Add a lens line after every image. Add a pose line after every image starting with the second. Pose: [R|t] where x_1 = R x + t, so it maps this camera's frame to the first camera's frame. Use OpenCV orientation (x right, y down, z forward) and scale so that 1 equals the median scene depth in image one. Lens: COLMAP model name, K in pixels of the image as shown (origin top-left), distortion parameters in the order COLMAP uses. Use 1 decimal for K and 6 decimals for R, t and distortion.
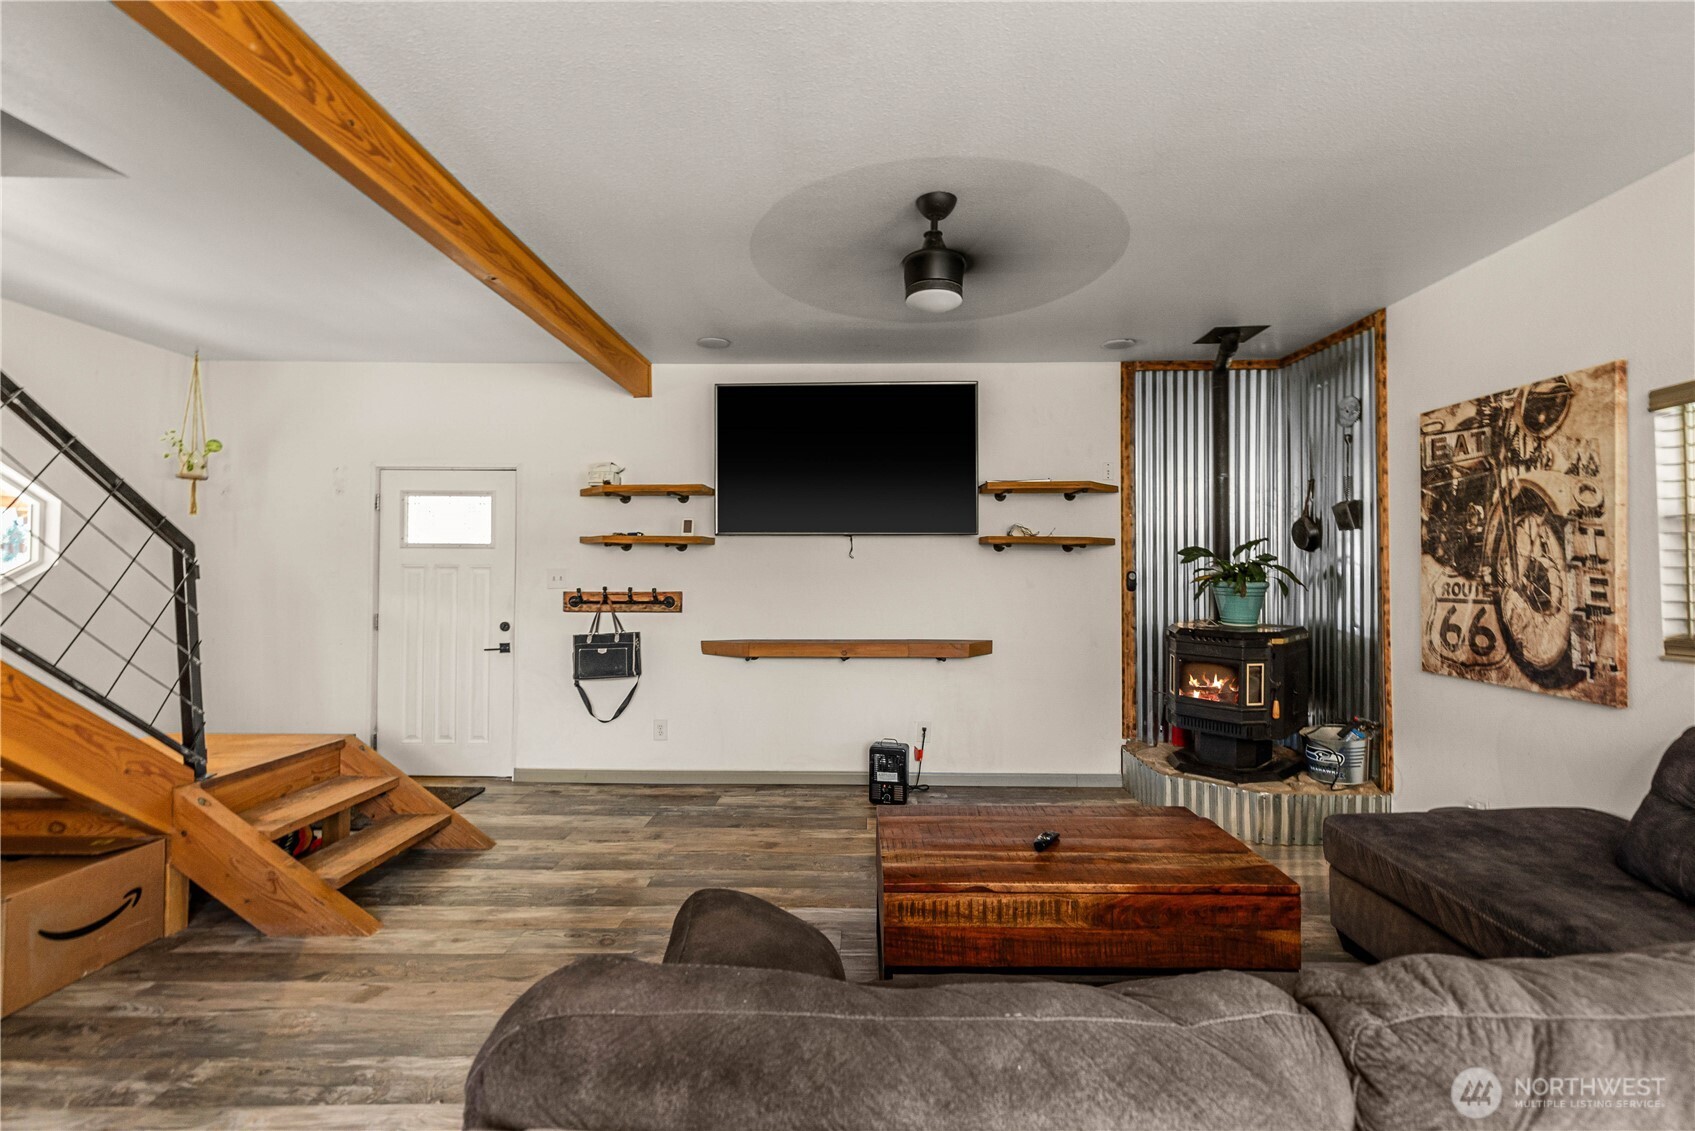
lens RADIAL K [[729.8, 0, 858.6], [0, 729.8, 565.1], [0, 0, 1]] dist [-0.000925, -0.000204]
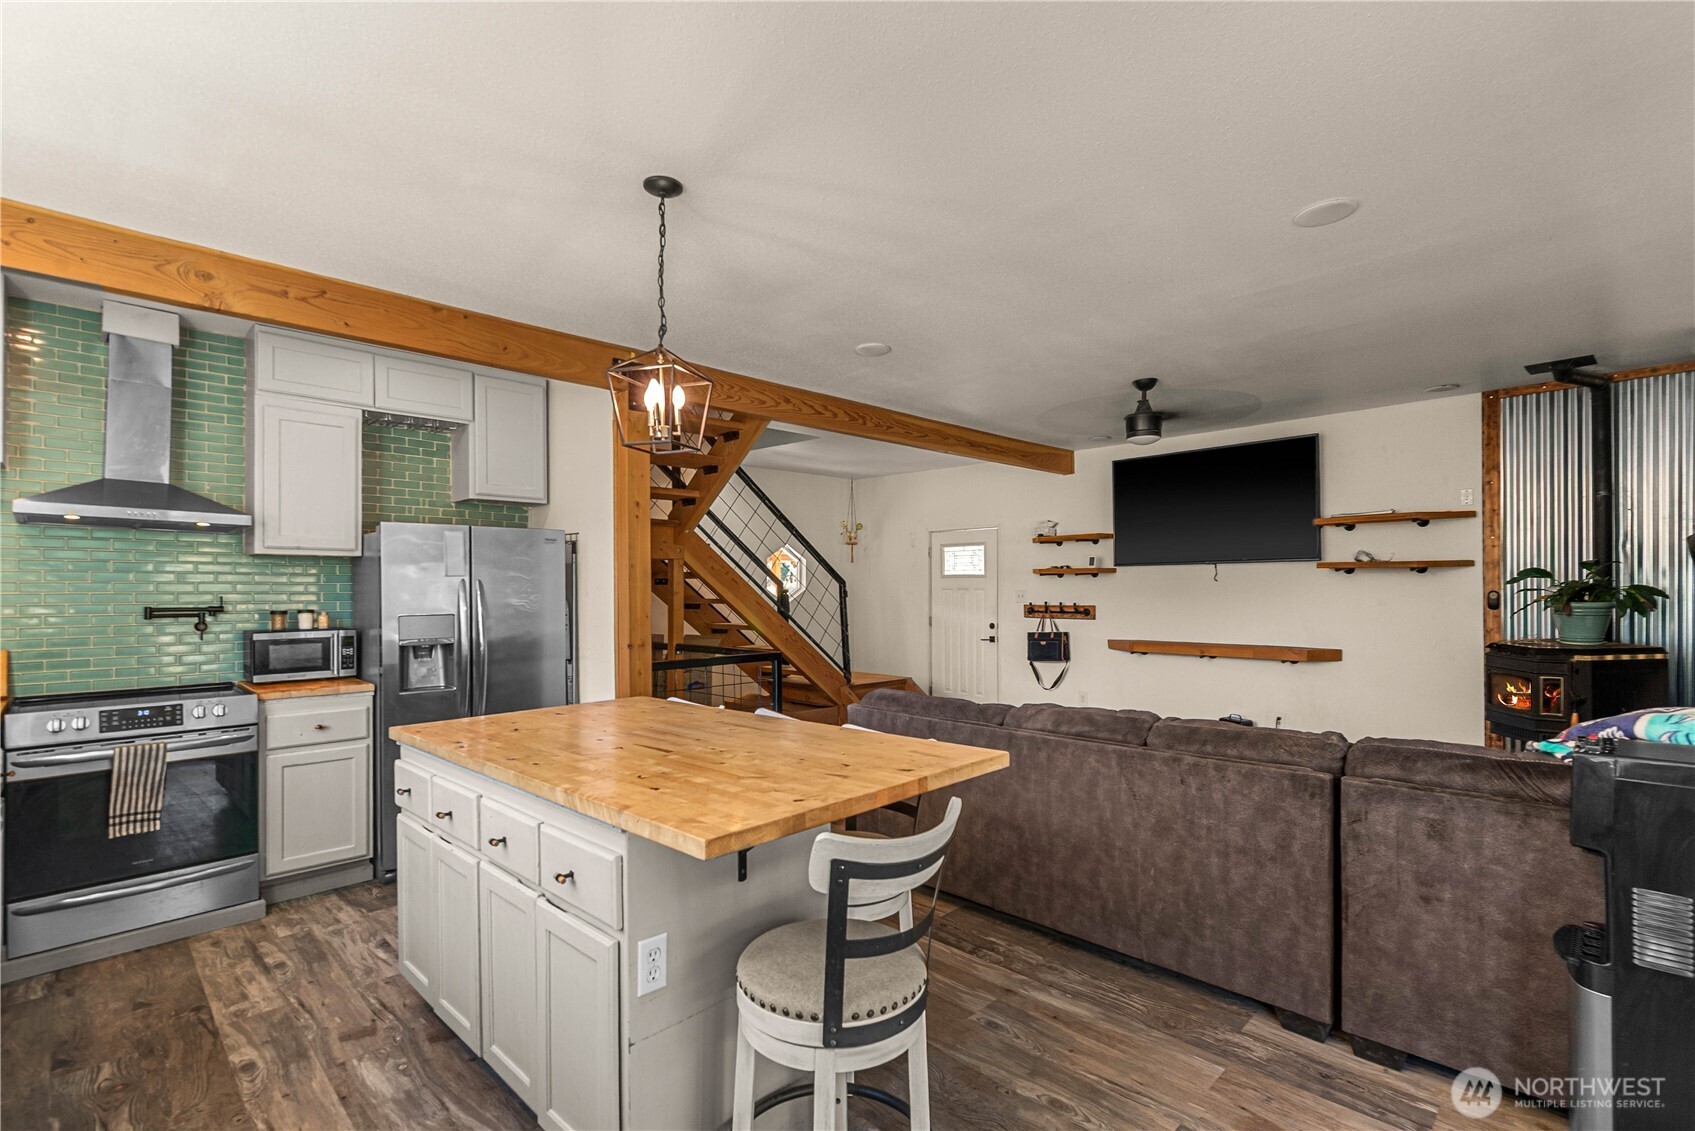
lens RADIAL K [[763.4, 0, 849.6], [0, 763.4, 586.3], [0, 0, 1]] dist [0.004176, 0.000110]
pose [[0.716691, -0.006836, -0.697357, 0.599774], [0.015428, 0.999863, 0.006054, -0.023497], [0.697220, -0.015098, 0.716698, -0.553168]]
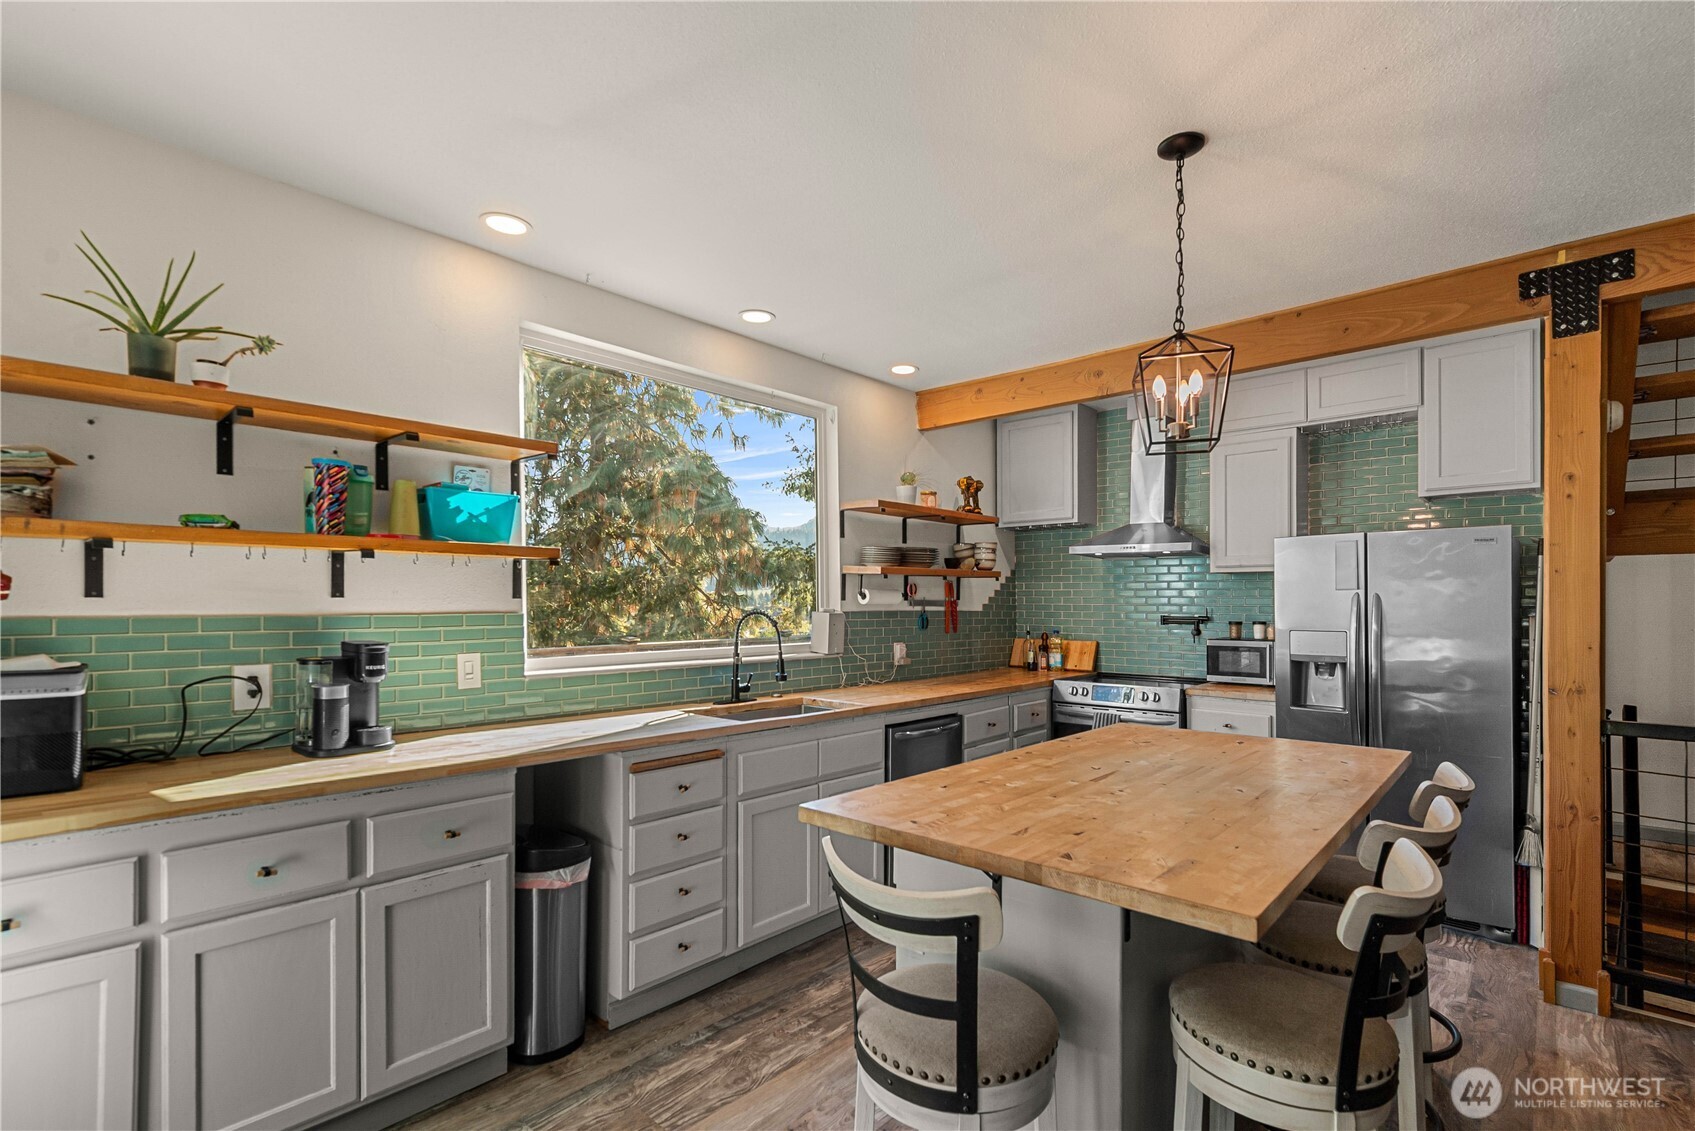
lens RADIAL K [[789.1, 0, 842.0], [0, 789.1, 605.4], [0, 0, 1]] dist [0.001825, 0.000368]
pose [[-0.676522, 0.003983, -0.736411, 0.634392], [0.012001, 0.999912, -0.005617, -0.021686], [0.736324, -0.012638, -0.676511, -0.013699]]
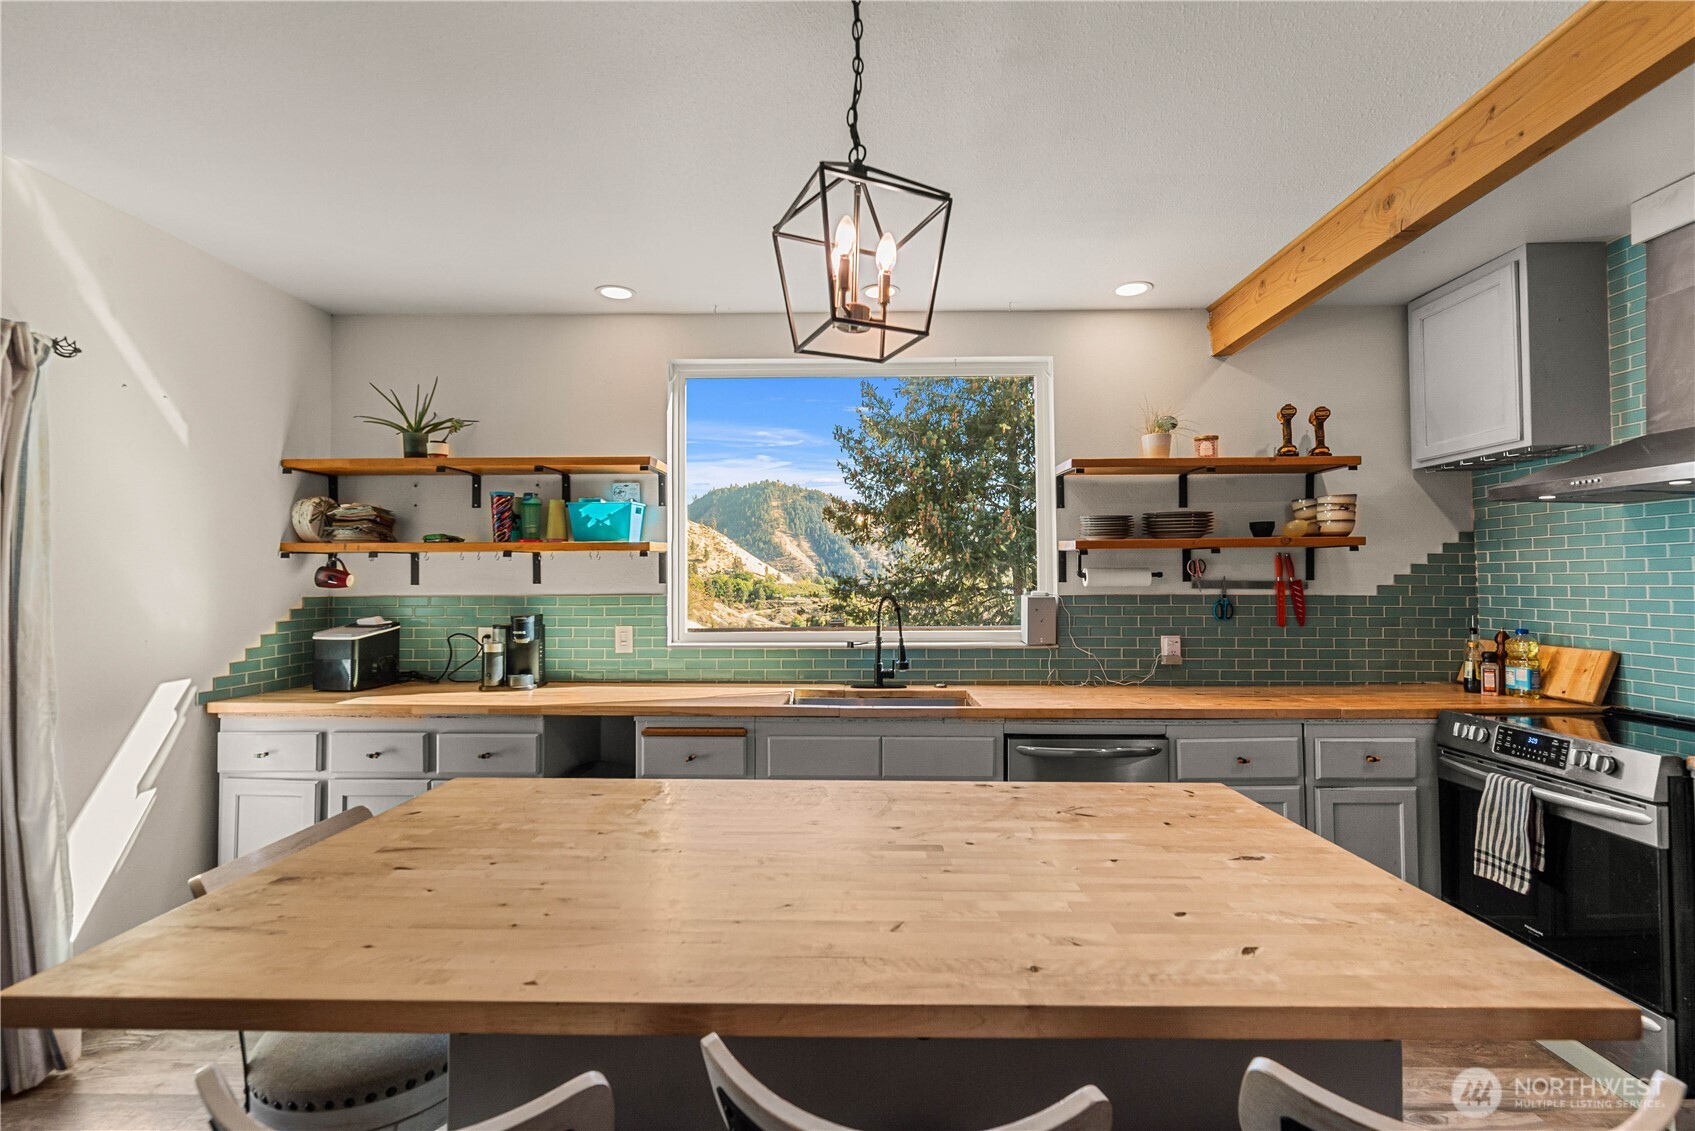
lens RADIAL K [[742.9, 0, 841.7], [0, 742.9, 569.4], [0, 0, 1]] dist [0.001451, 0.000158]
pose [[-0.999811, 0.006765, 0.018201, 0.045425], [0.006125, 0.999368, -0.035016, -0.020838], [-0.018427, -0.034898, -0.999221, 0.128606]]
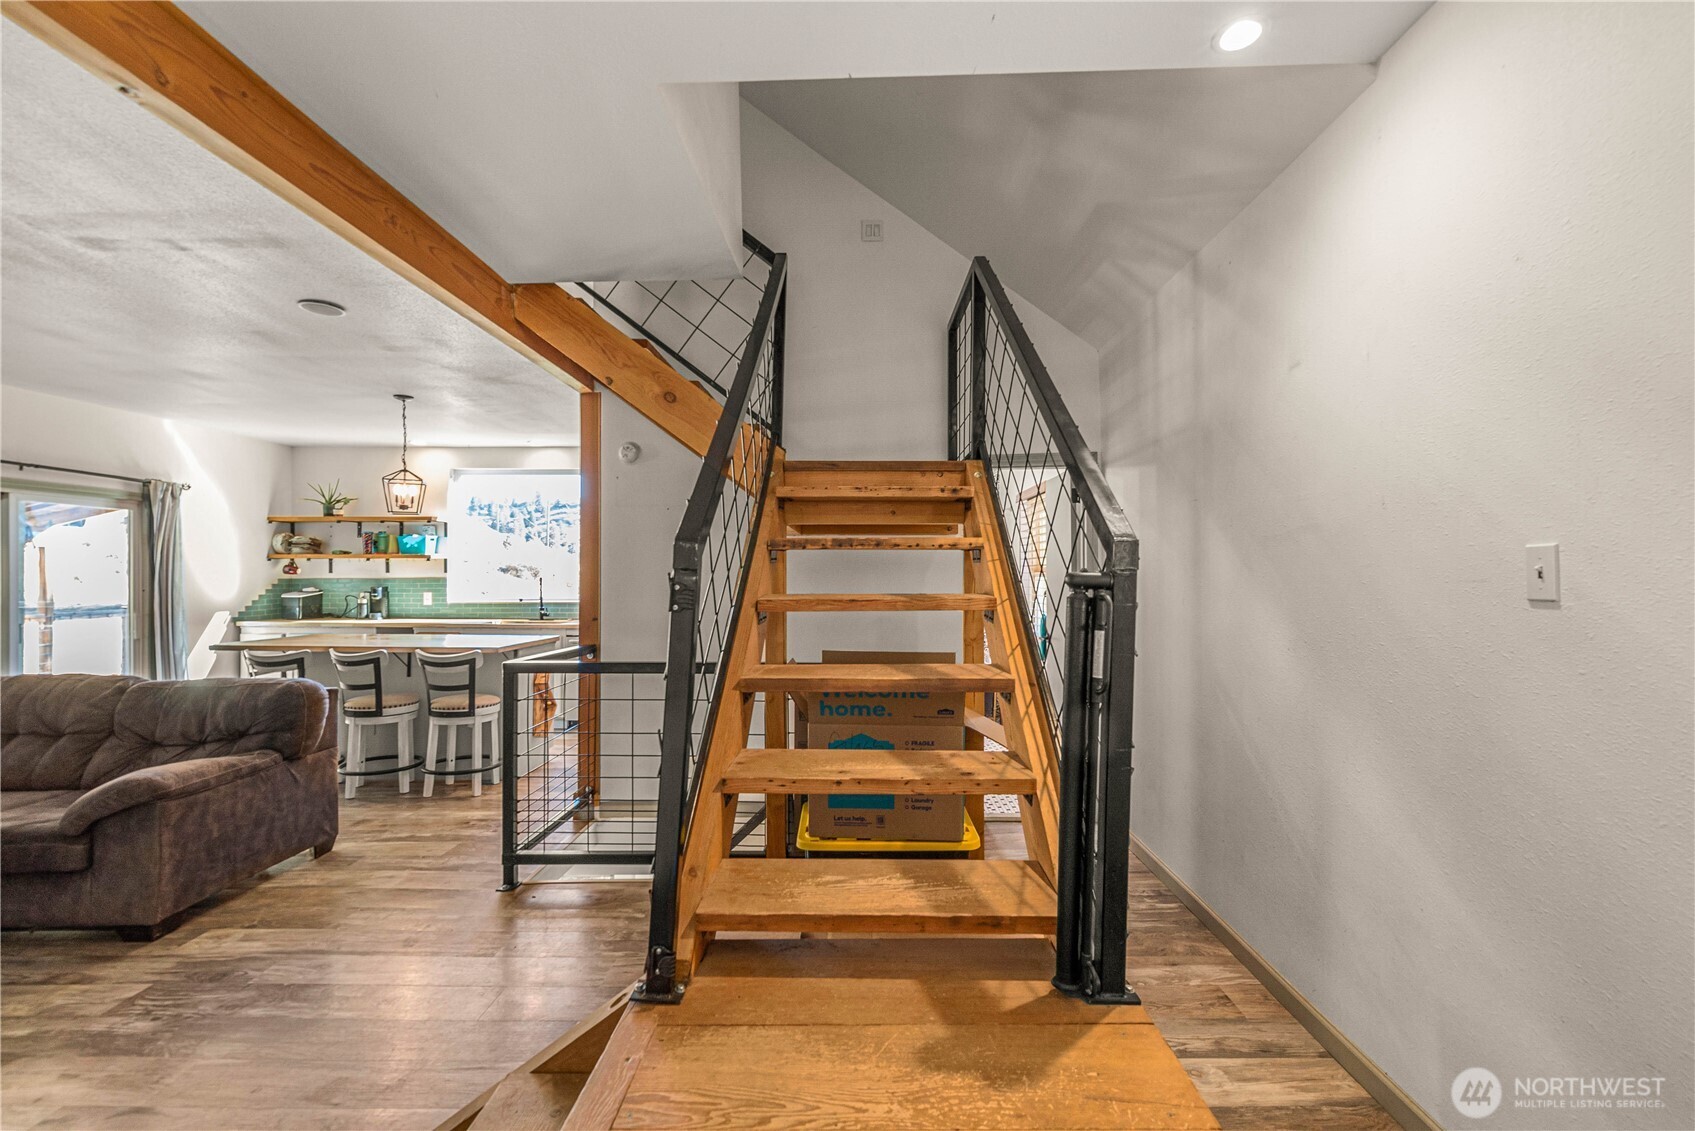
lens RADIAL K [[729.8, 0, 858.6], [0, 729.8, 565.1], [0, 0, 1]] dist [-0.000925, -0.000204]
pose [[-0.999989, 0.003230, -0.003349, -0.806933], [0.003324, 0.999590, -0.028452, 0.001248], [0.003256, -0.028463, -0.999590, 1.164534]]
